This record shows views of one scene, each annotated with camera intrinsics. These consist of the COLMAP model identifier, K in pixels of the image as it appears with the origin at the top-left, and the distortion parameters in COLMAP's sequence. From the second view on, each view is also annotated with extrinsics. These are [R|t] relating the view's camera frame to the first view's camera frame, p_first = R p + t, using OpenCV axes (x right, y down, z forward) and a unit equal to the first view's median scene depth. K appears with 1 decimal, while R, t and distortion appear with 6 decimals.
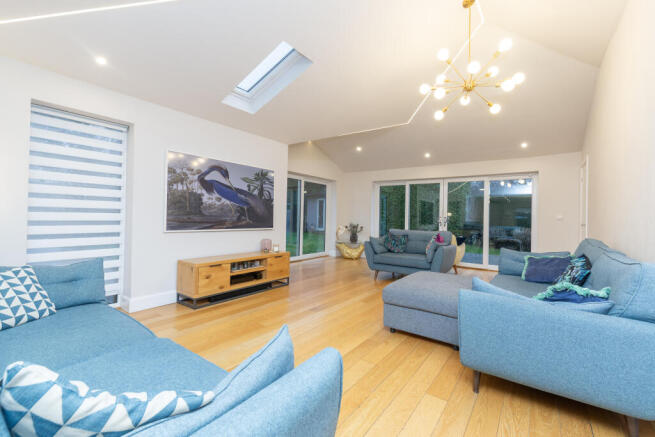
lens RADIAL K [[284.7, 0, 327.7], [0, 284.7, 216.6], [0, 0, 1]] dist [0.004254, 0.000993]
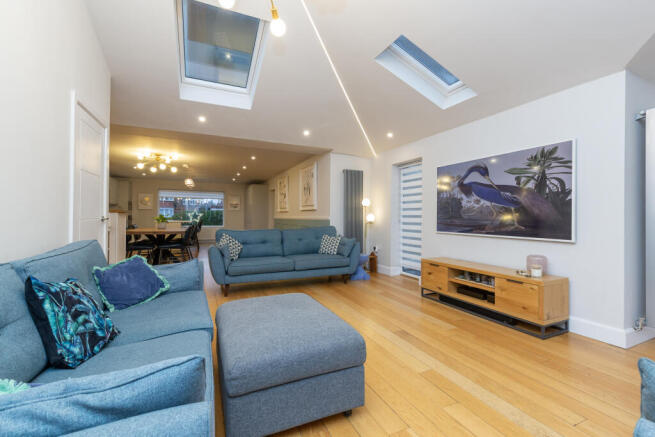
lens RADIAL K [[284.7, 0, 327.7], [0, 284.7, 217.8], [0, 0, 1]] dist [0.004254, 0.000993]
pose [[-0.479570, -0.011106, -0.877433, 0.652741], [-0.006630, 0.999937, -0.009033, 0.003598], [0.877478, 0.001486, -0.479614, 1.008975]]
